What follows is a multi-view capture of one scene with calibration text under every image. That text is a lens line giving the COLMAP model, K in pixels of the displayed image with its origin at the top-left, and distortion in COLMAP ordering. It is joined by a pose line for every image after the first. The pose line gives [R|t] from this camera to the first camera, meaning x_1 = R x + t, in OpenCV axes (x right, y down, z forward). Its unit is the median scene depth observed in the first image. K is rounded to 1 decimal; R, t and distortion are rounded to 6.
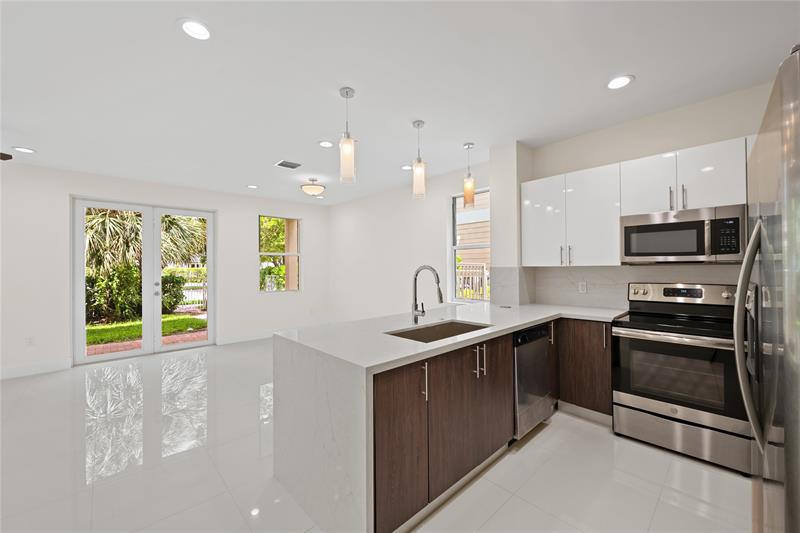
lens RADIAL K [[318.0, 0, 397.4], [0, 318.0, 265.6], [0, 0, 1]] dist [0.001265, -0.000348]
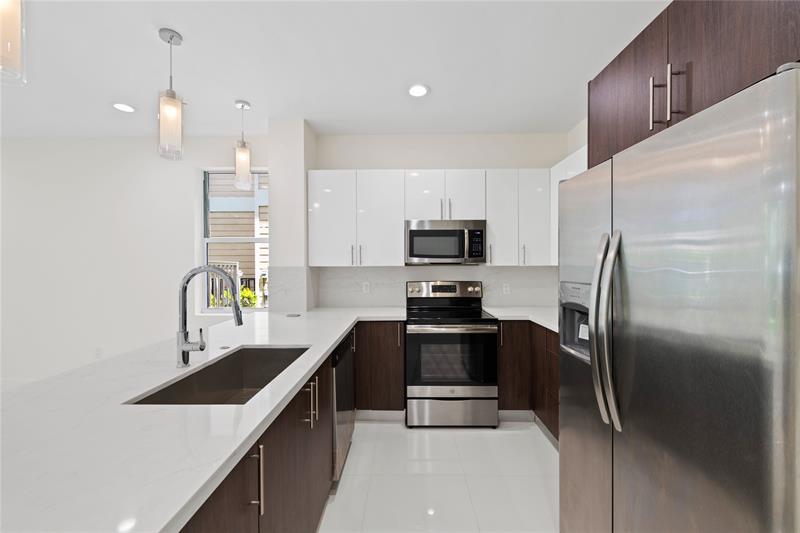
lens RADIAL K [[318.0, 0, 401.8], [0, 318.0, 267.5], [0, 0, 1]] dist [0.001265, -0.000348]
pose [[0.688648, 0.000385, 0.725096, -0.082732], [-0.005516, 0.999974, 0.004708, -0.000150], [-0.725075, -0.007241, 0.688632, 0.278758]]
